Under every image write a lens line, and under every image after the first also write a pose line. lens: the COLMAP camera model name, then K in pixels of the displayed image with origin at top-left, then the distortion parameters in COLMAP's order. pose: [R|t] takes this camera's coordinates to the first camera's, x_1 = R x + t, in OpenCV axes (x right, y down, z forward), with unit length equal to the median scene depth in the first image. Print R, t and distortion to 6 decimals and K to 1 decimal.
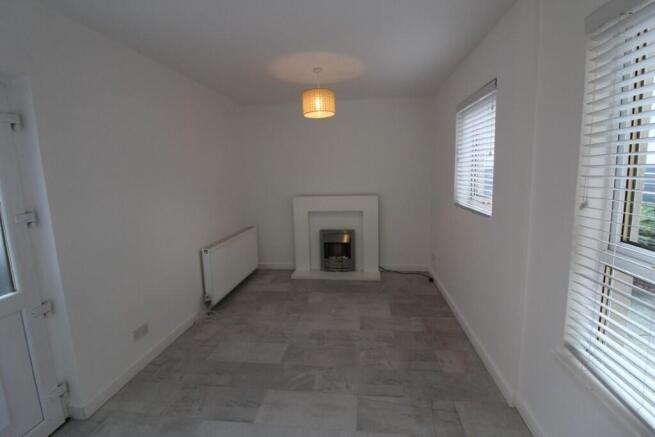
lens RADIAL K [[305.4, 0, 328.5], [0, 305.4, 218.1], [0, 0, 1]] dist [-0.016105, -0.002535]
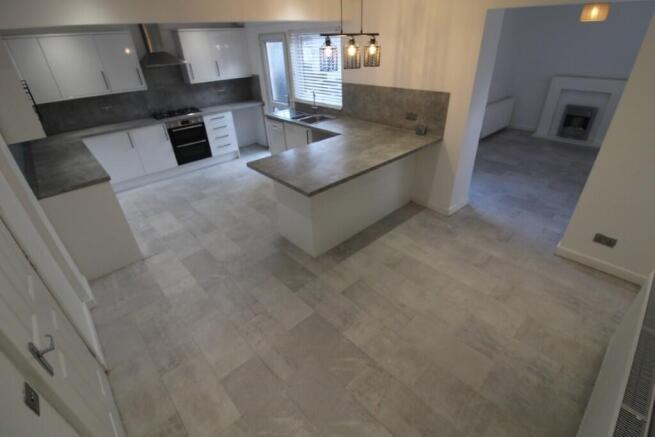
lens RADIAL K [[305.4, 0, 330.1], [0, 305.4, 216.4], [0, 0, 1]] dist [-0.016105, -0.002535]
pose [[0.761232, 0.325625, -0.560799, 0.107554], [-0.082102, 0.906225, 0.414749, 0.027487], [0.643262, -0.269677, 0.716581, -0.984919]]
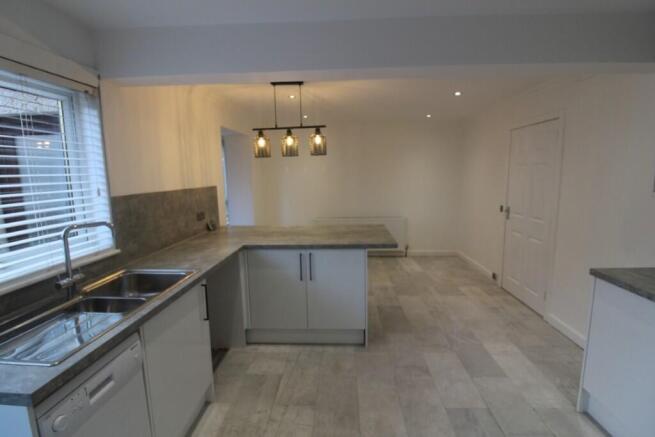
lens RADIAL K [[305.4, 0, 327.4], [0, 305.4, 215.8], [0, 0, 1]] dist [-0.016105, -0.002535]
pose [[-0.066361, -0.111062, 0.991595, -3.195916], [0.171341, 0.977756, 0.120978, 0.147686], [-0.982974, 0.177929, -0.045856, 0.627640]]
